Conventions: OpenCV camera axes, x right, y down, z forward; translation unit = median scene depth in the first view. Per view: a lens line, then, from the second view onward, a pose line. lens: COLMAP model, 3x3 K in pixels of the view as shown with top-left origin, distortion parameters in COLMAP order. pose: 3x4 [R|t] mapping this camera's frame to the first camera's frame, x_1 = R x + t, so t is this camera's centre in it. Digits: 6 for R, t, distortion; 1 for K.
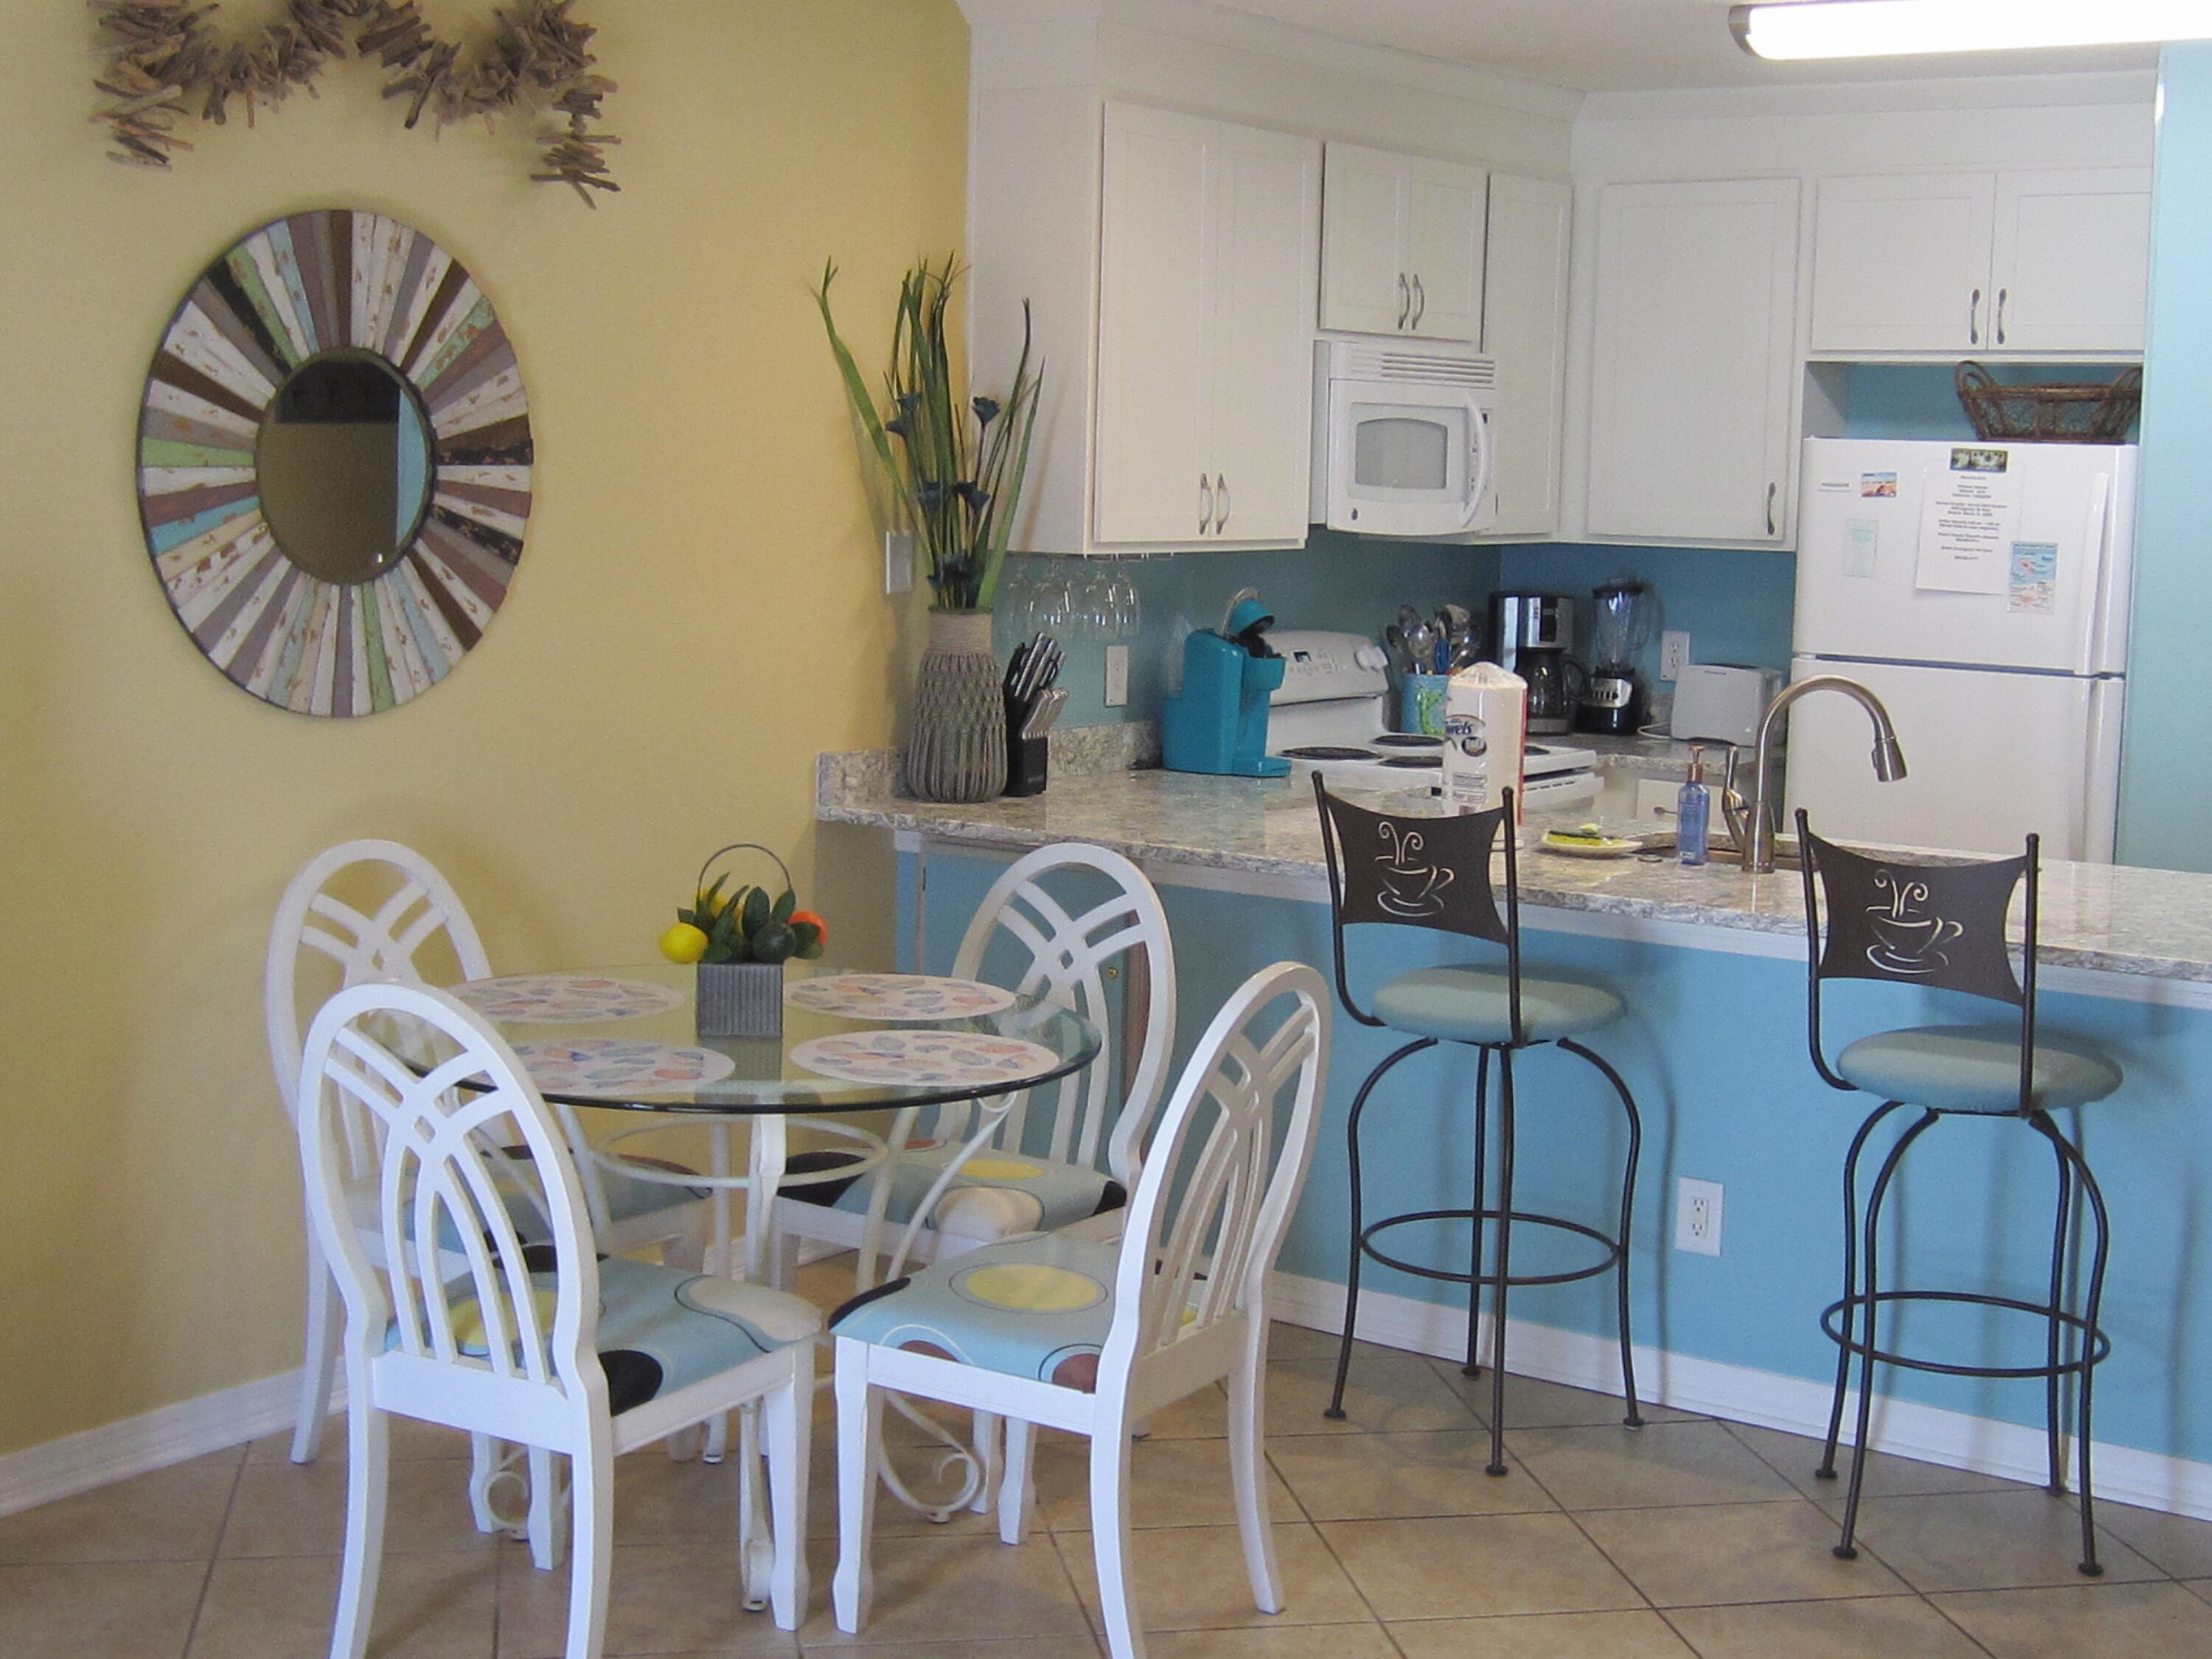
lens RADIAL K [[3067.1, 0, 1134.7], [0, 3067.1, 821.1], [0, 0, 1]] dist [-0.004223, -0.065136]
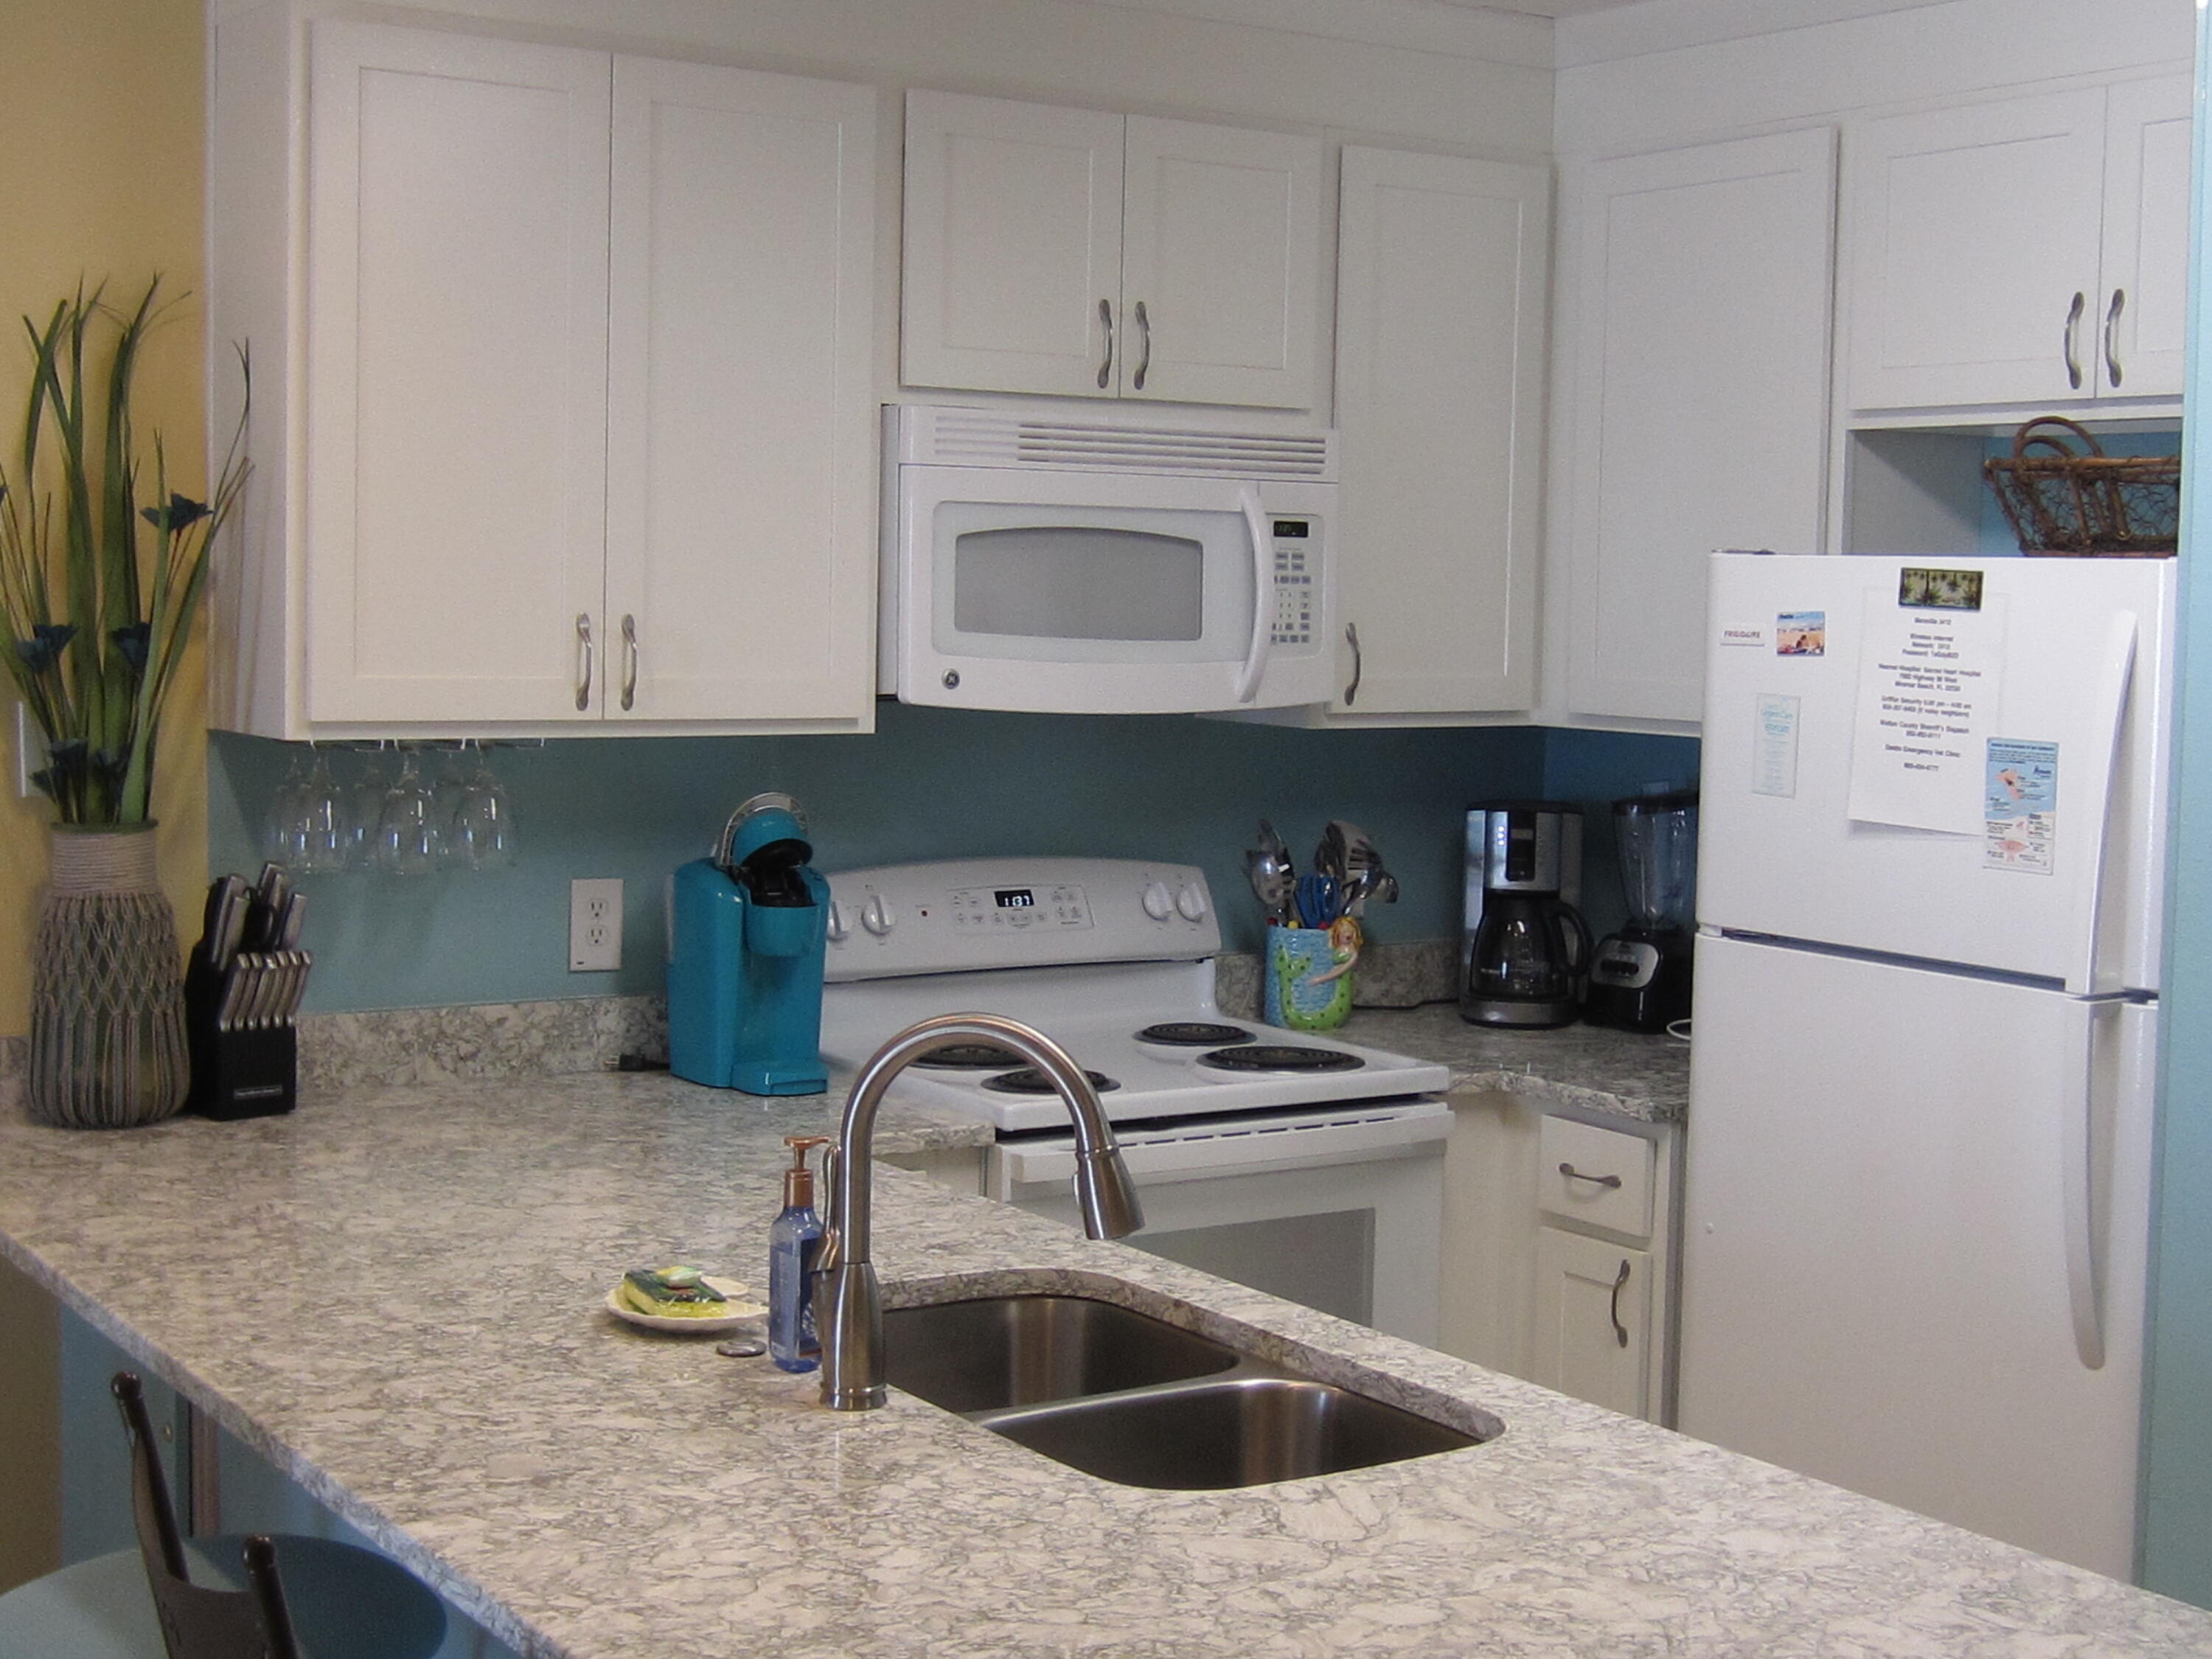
lens RADIAL K [[3067.1, 0, 1134.7], [0, 3067.1, 821.1], [0, 0, 1]] dist [-0.004223, -0.065136]
pose [[0.932868, 0.023761, -0.359433, 0.345335], [-0.042478, 0.998116, -0.044265, -0.046943], [0.357705, 0.056561, 0.932120, 0.449159]]
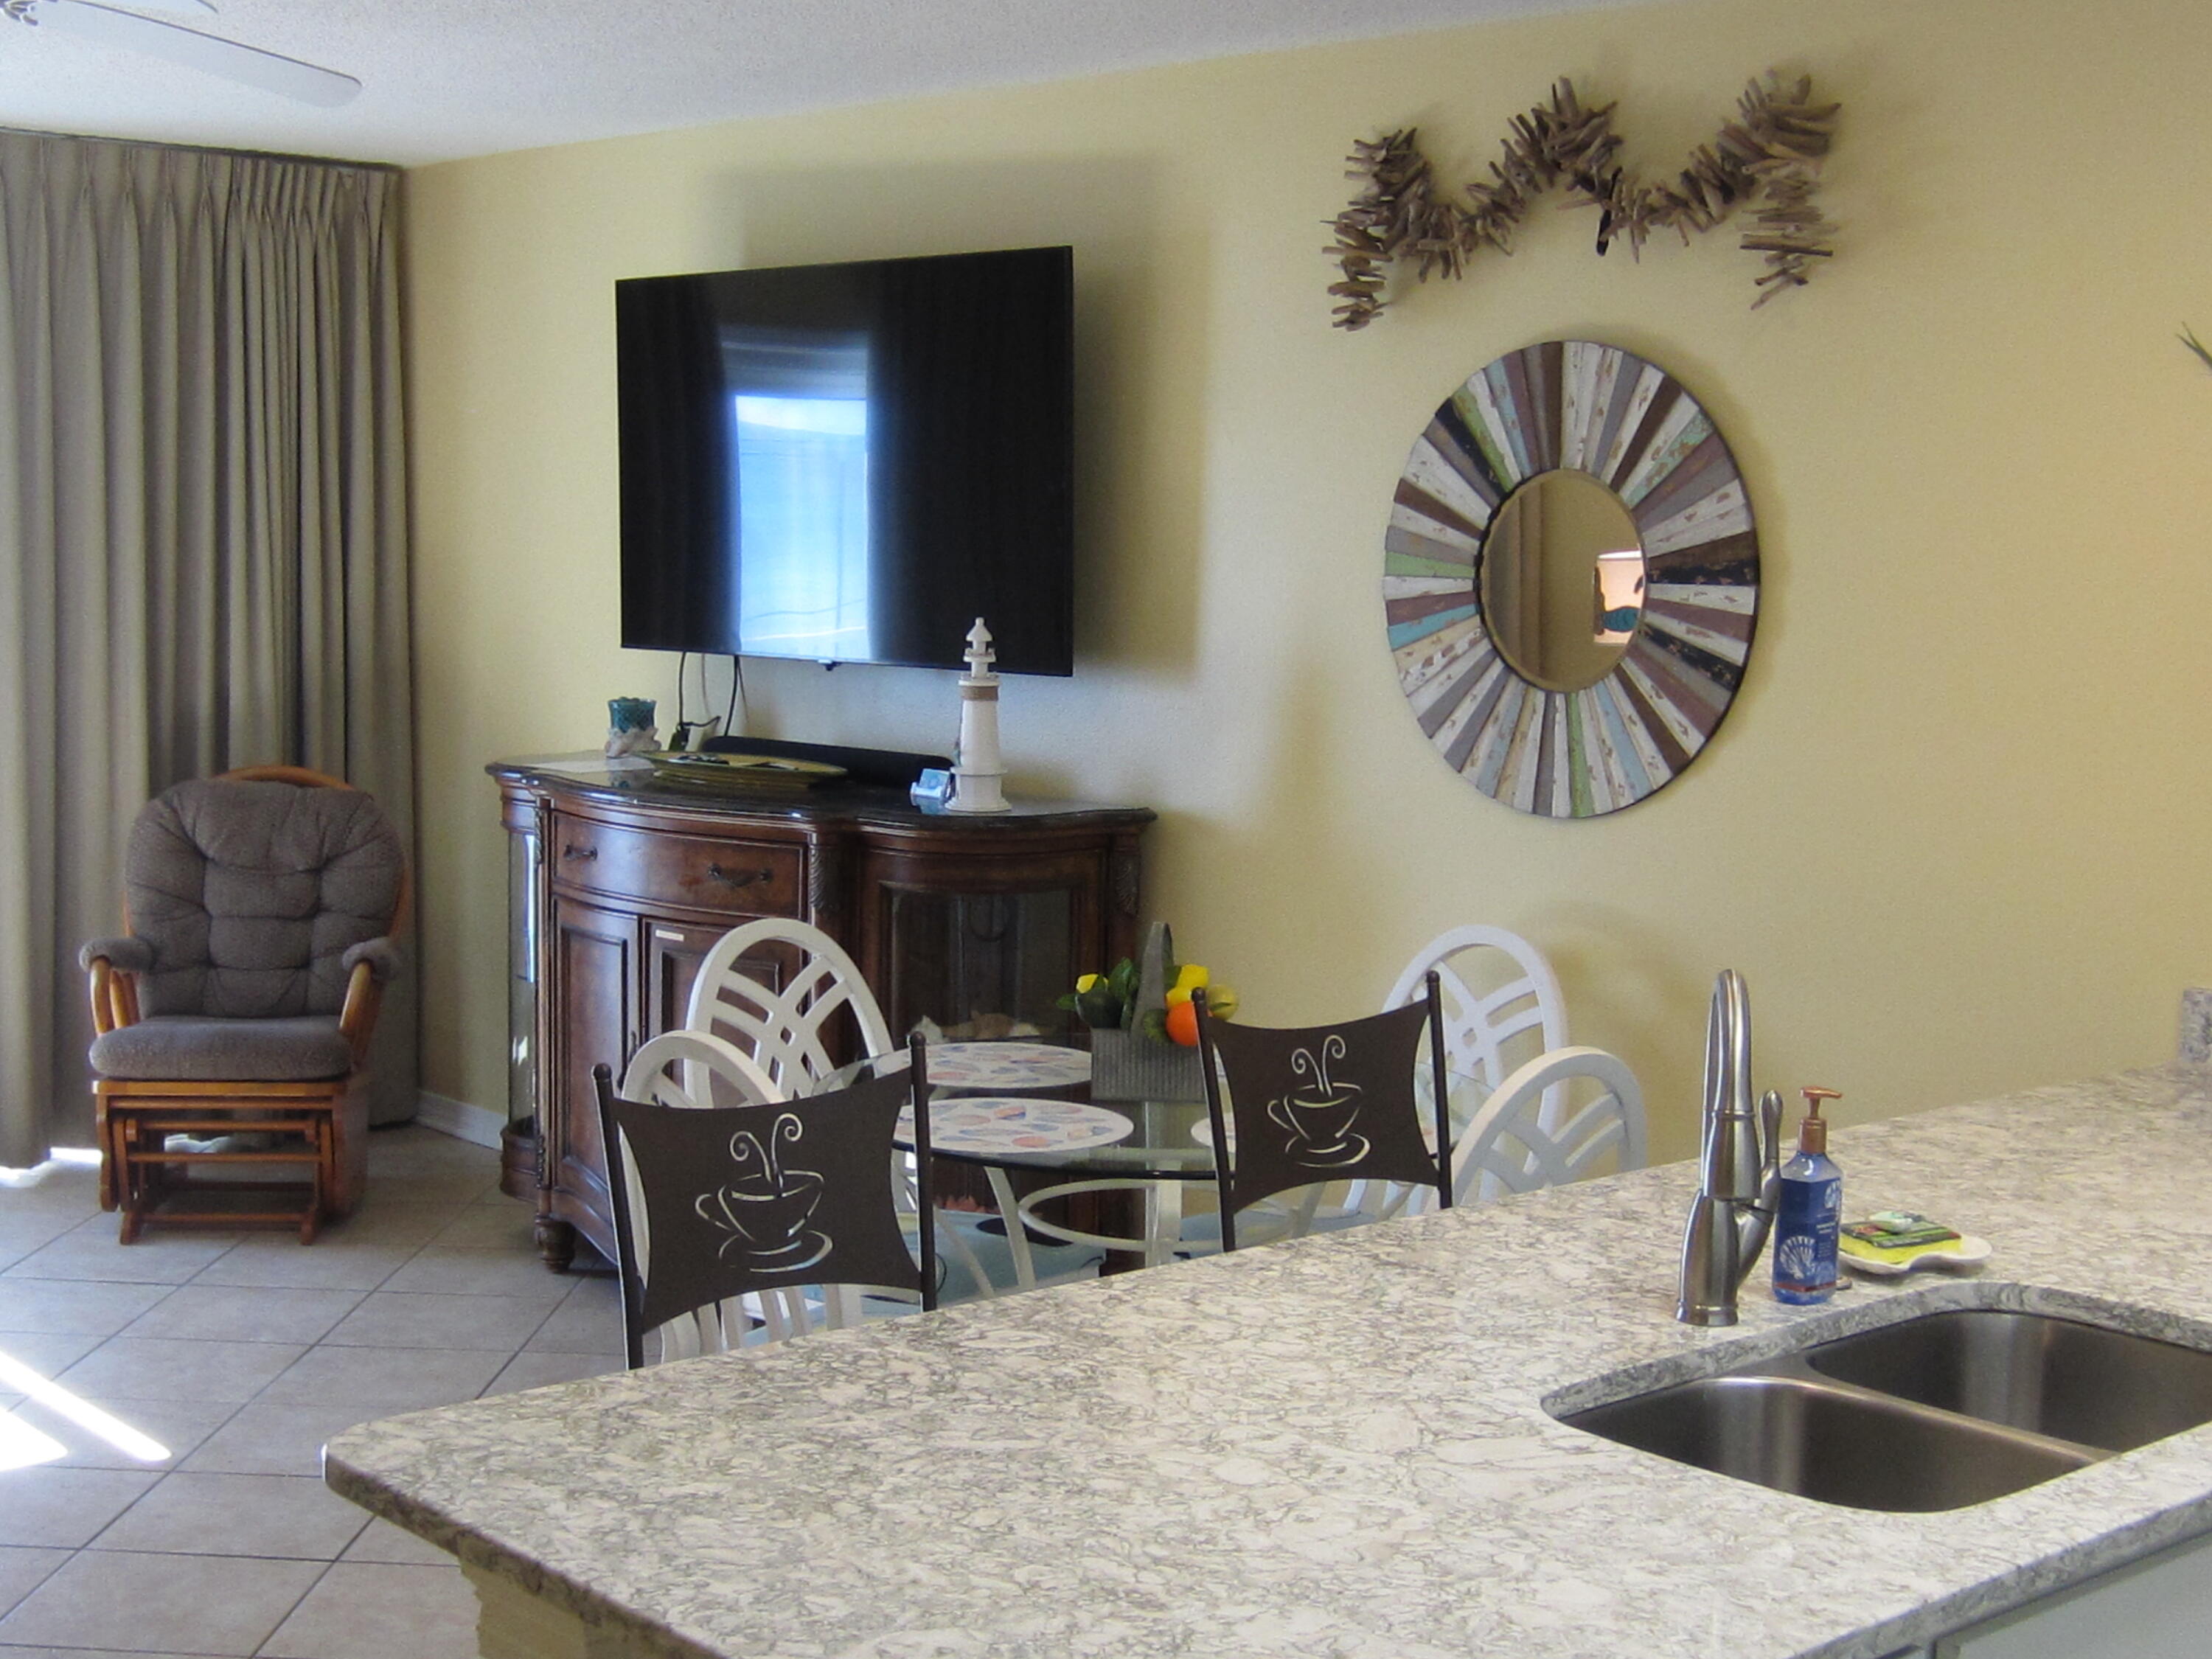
lens RADIAL K [[3067.1, 0, 1134.7], [0, 3067.1, 821.1], [0, 0, 1]] dist [-0.004223, -0.065136]
pose [[-0.221274, 0.068455, -0.972806, 0.657008], [-0.147643, 0.983683, 0.102803, -0.098279], [0.963970, 0.166376, -0.207557, 0.883490]]
